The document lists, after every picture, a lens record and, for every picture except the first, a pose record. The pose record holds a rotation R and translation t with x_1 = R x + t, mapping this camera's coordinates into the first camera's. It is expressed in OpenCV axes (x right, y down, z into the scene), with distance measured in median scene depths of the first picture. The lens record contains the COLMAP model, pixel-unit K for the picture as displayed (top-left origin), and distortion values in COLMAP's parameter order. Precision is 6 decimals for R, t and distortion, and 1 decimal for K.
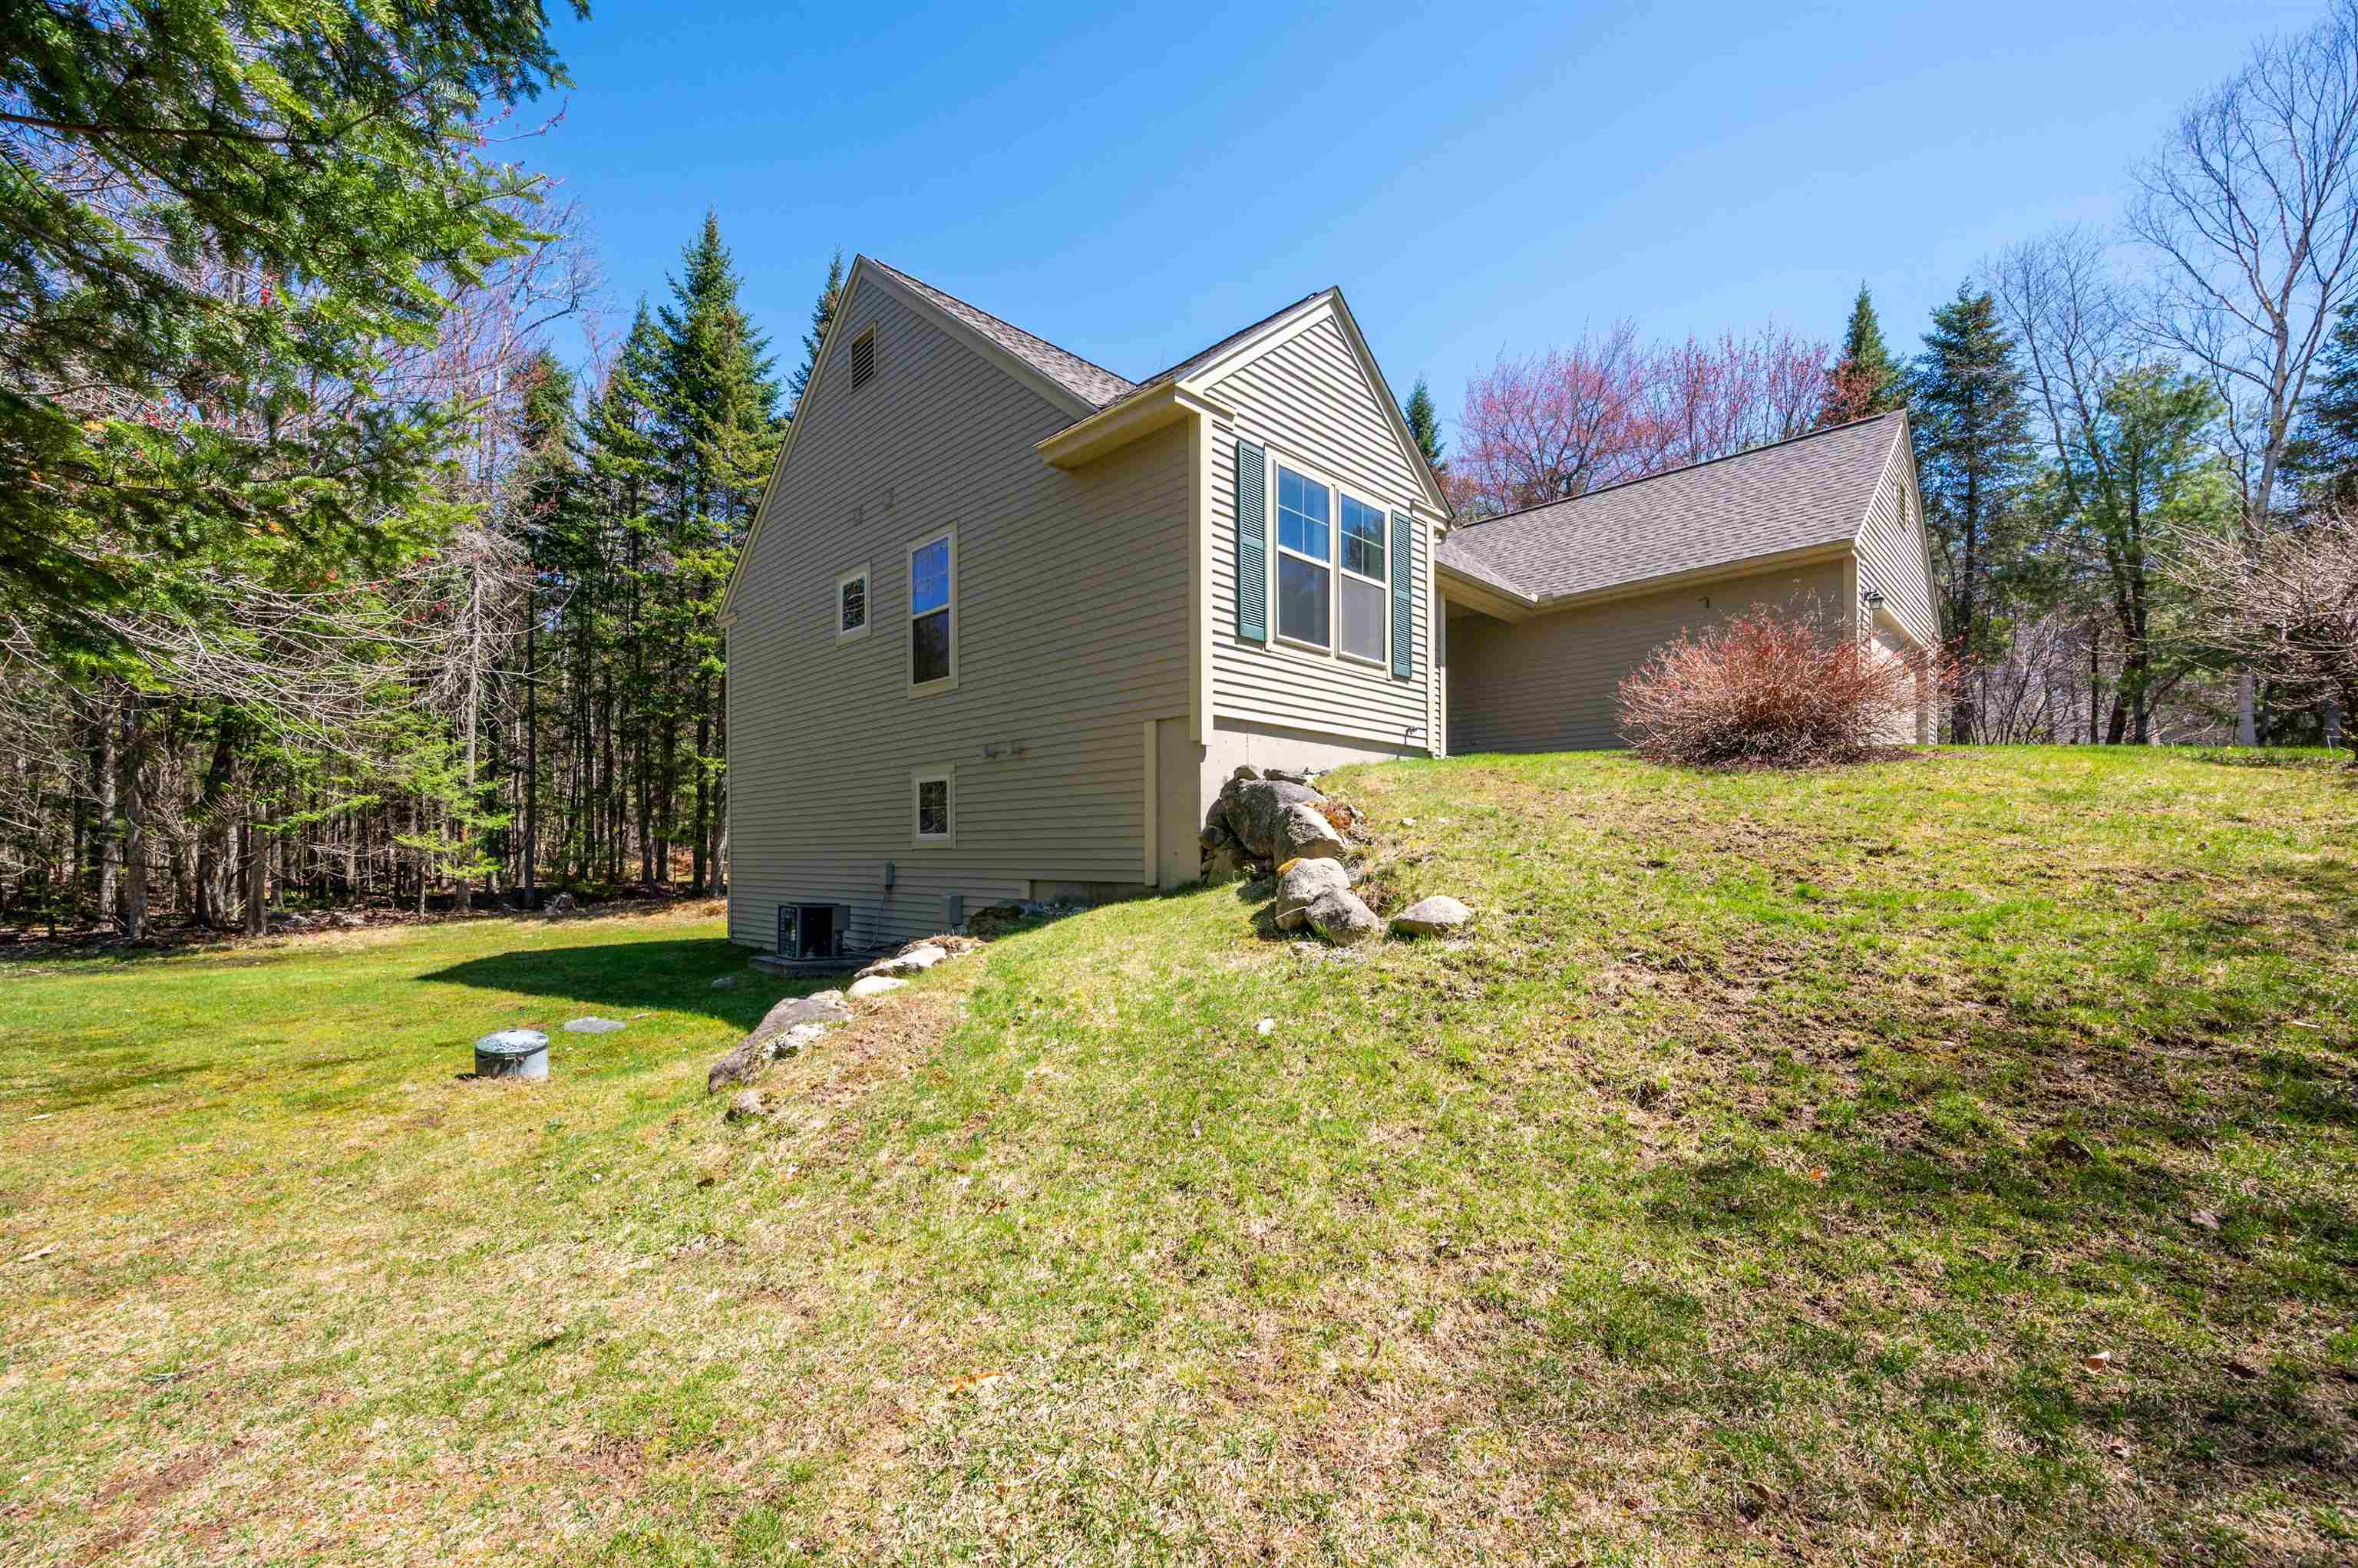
lens RADIAL K [[974.4, 0, 1173.3], [0, 974.4, 821.7], [0, 0, 1]] dist [0.000387, 0.000046]
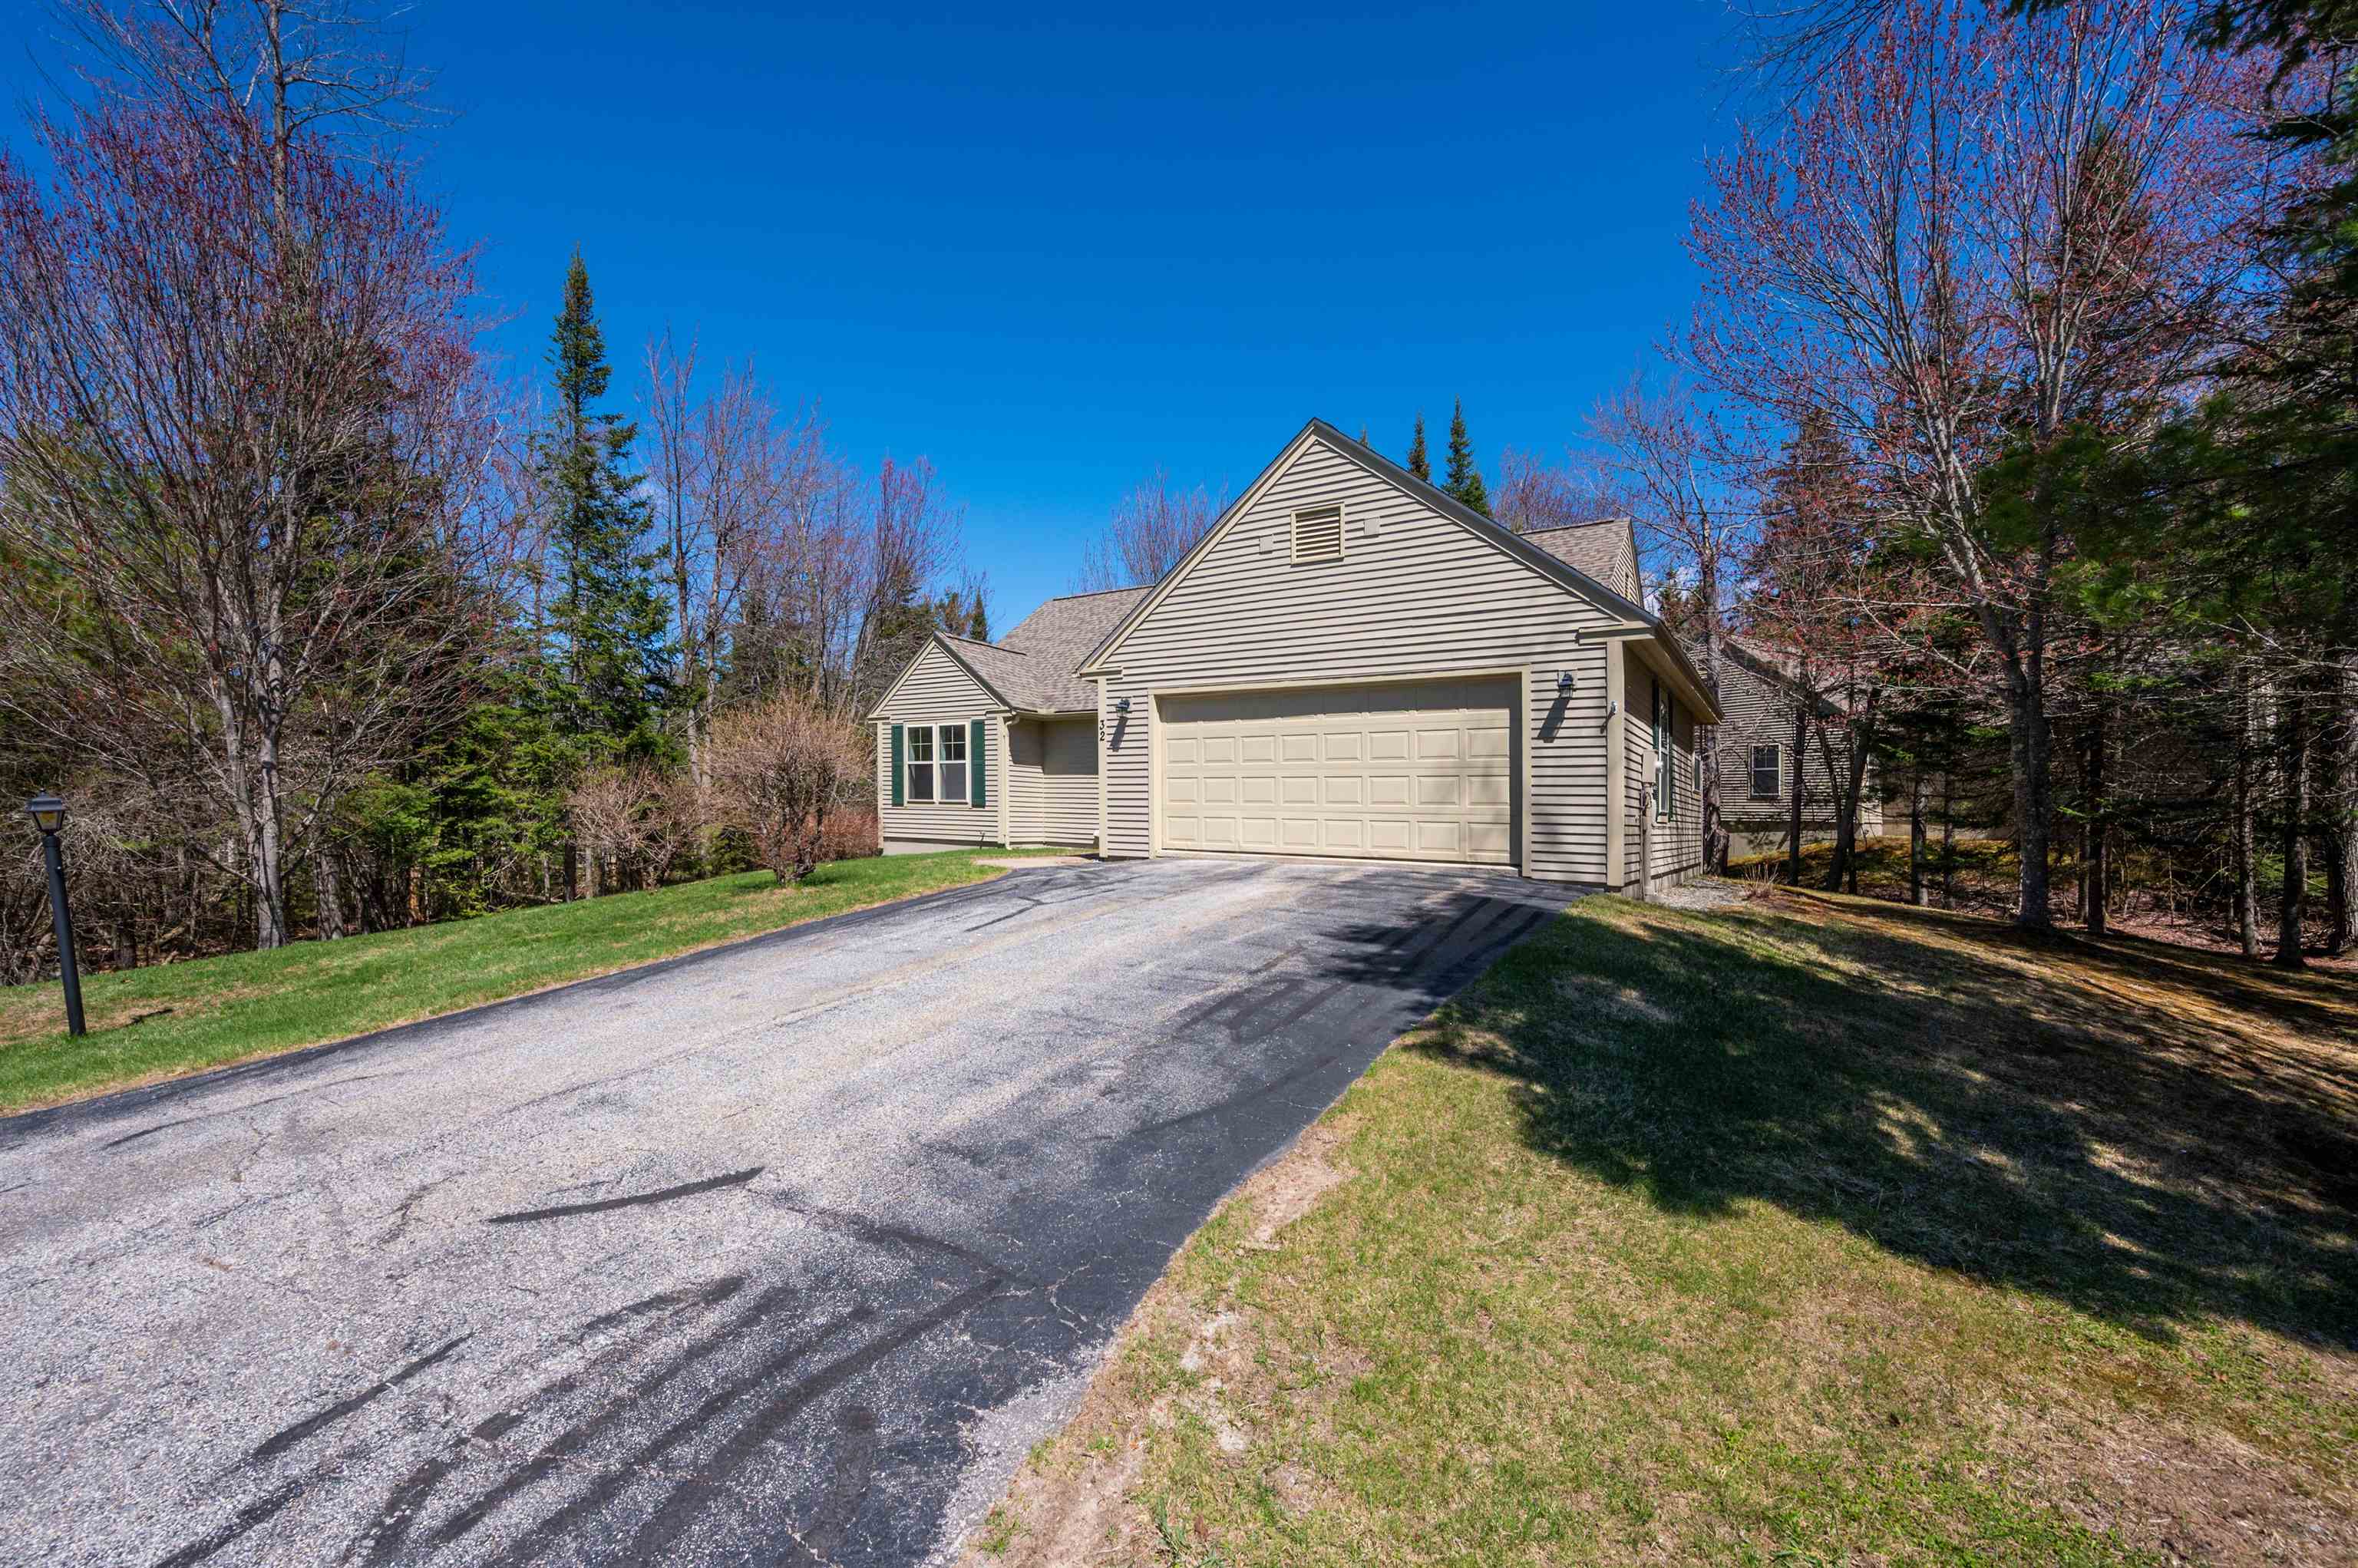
lens RADIAL K [[947.1, 0, 1164.6], [0, 947.1, 832.4], [0, 0, 1]] dist [-0.002354, -0.000242]
pose [[0.196960, 0.027781, -0.980018, 2.269670], [0.026663, 0.999077, 0.033680, -0.155187], [0.980049, -0.032763, 0.196038, 1.041707]]
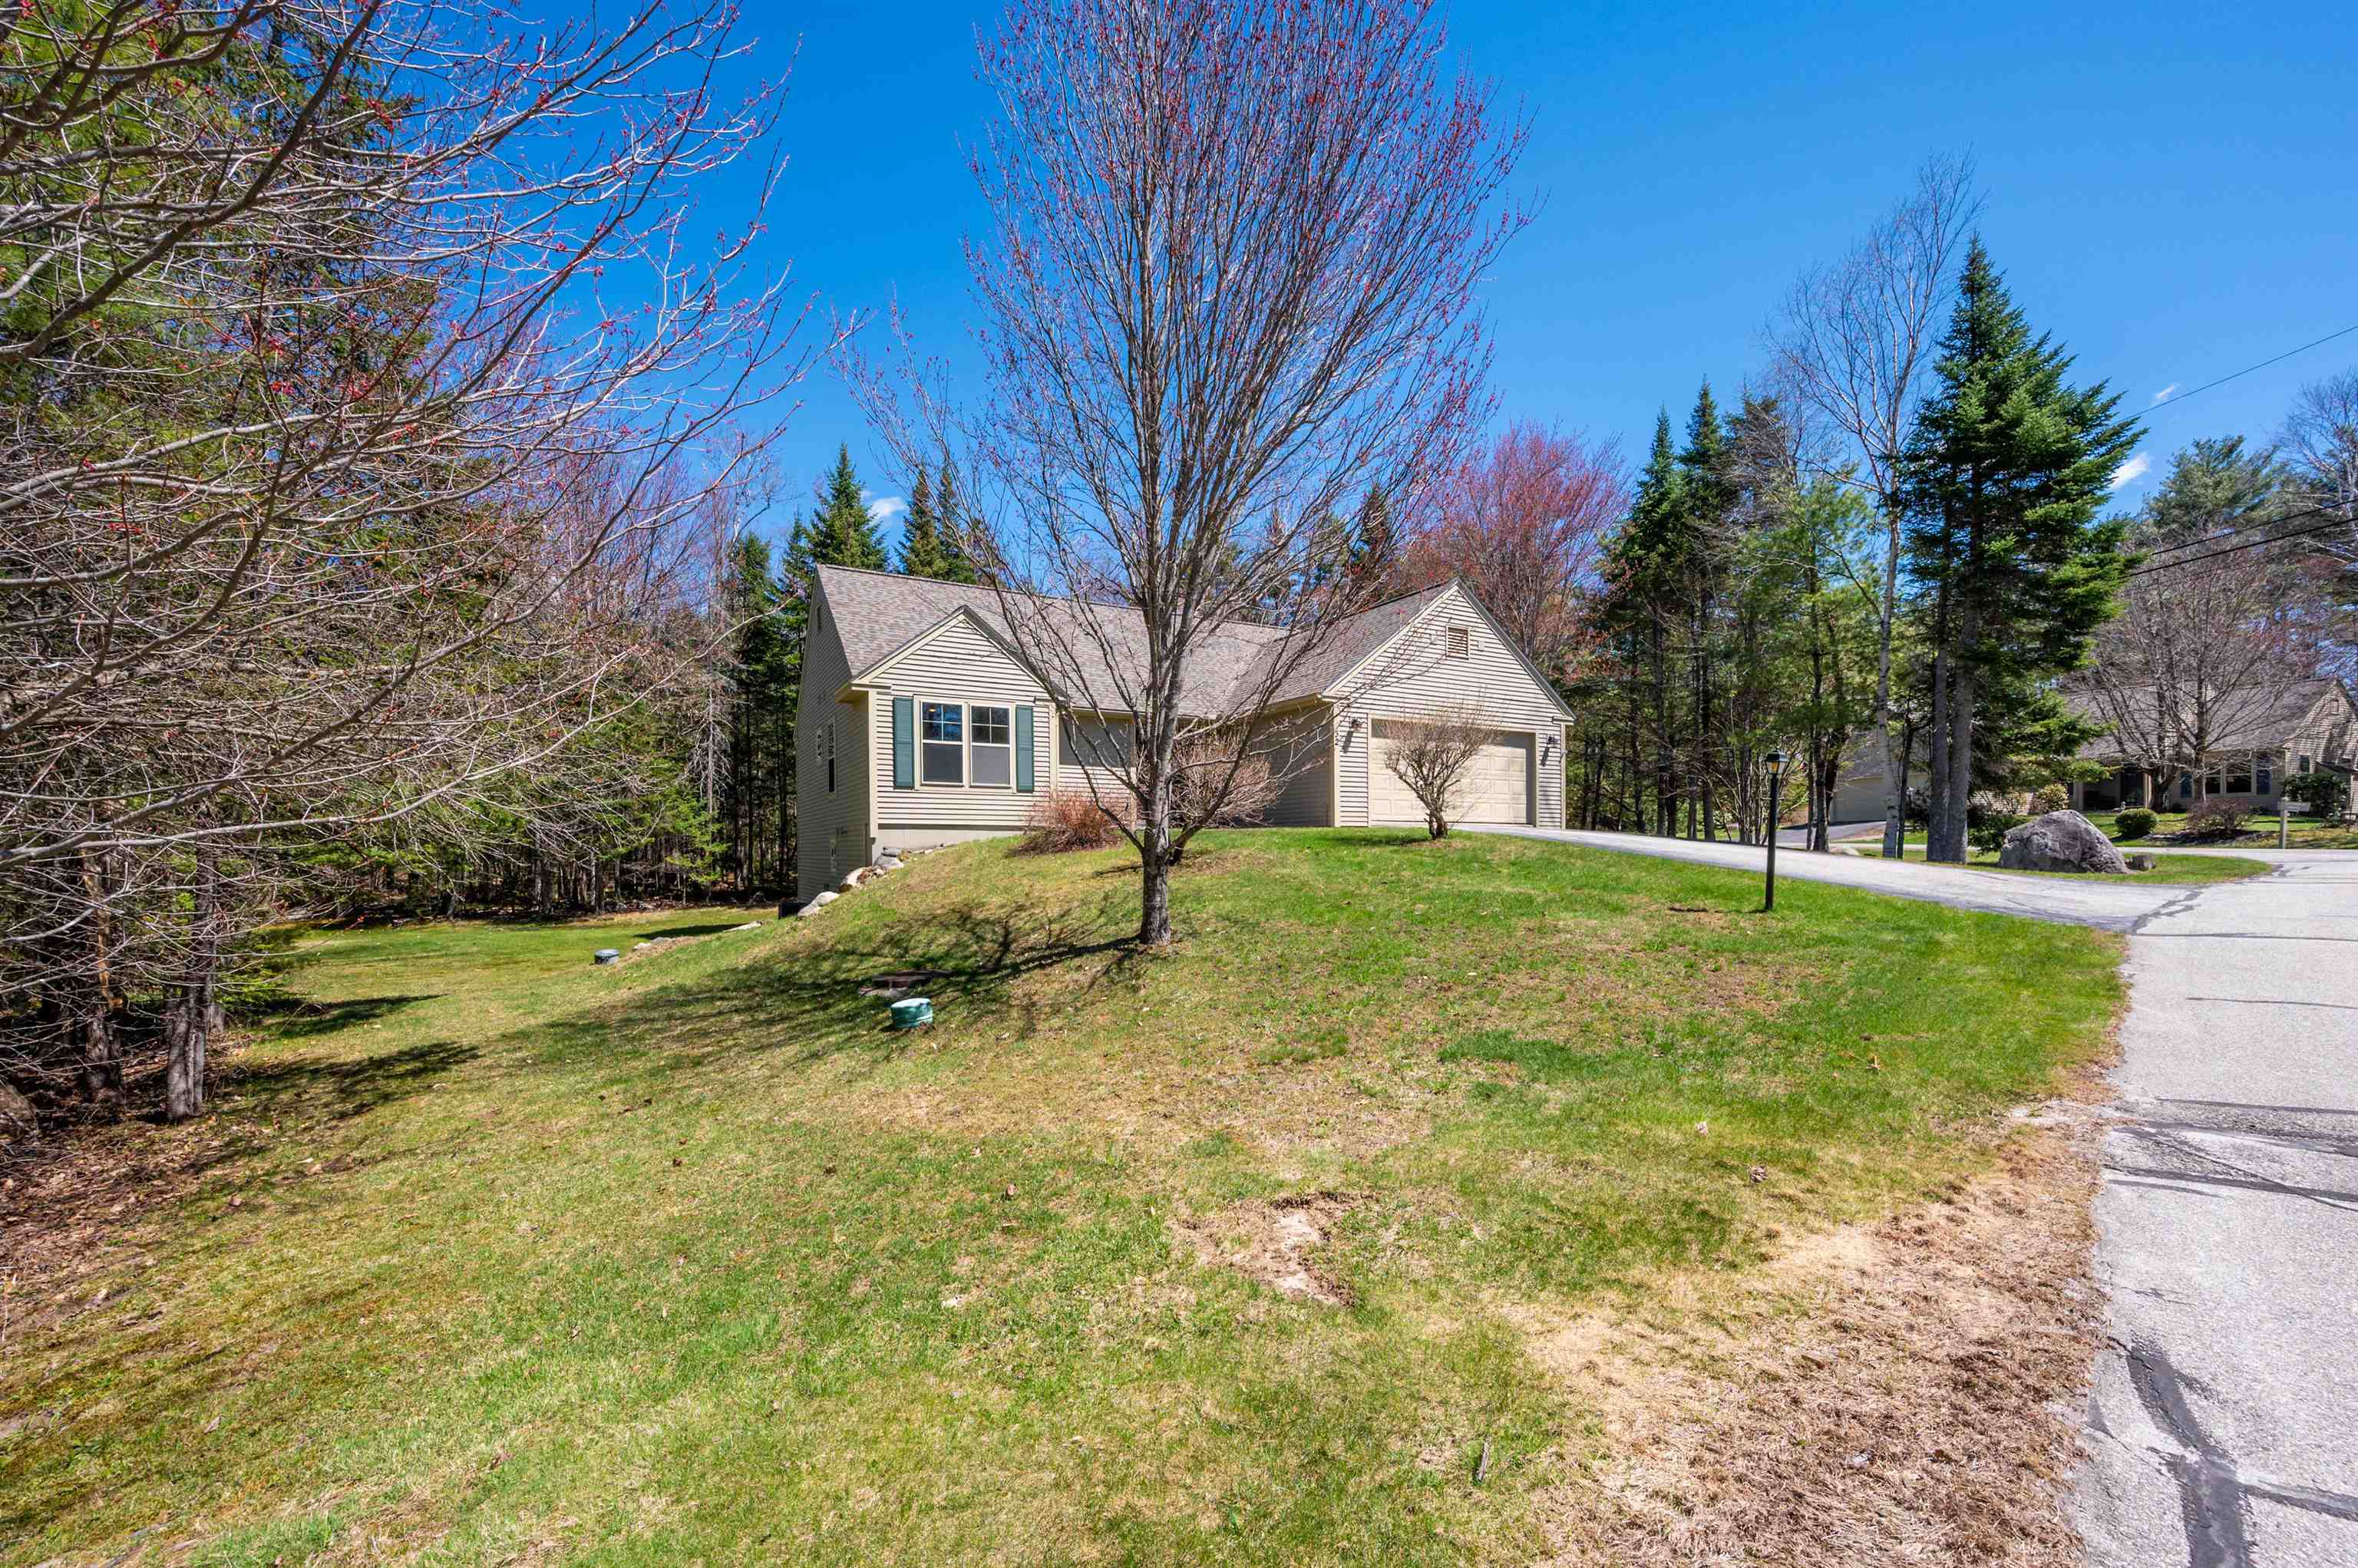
lens RADIAL K [[950.5, 0, 1178.4], [0, 950.5, 841.8], [0, 0, 1]] dist [0.000717, 0.000051]
pose [[0.963278, -0.005283, -0.268453, 1.094363], [0.012878, 0.999565, 0.026539, -0.096850], [0.268196, -0.029022, 0.962927, -0.789854]]
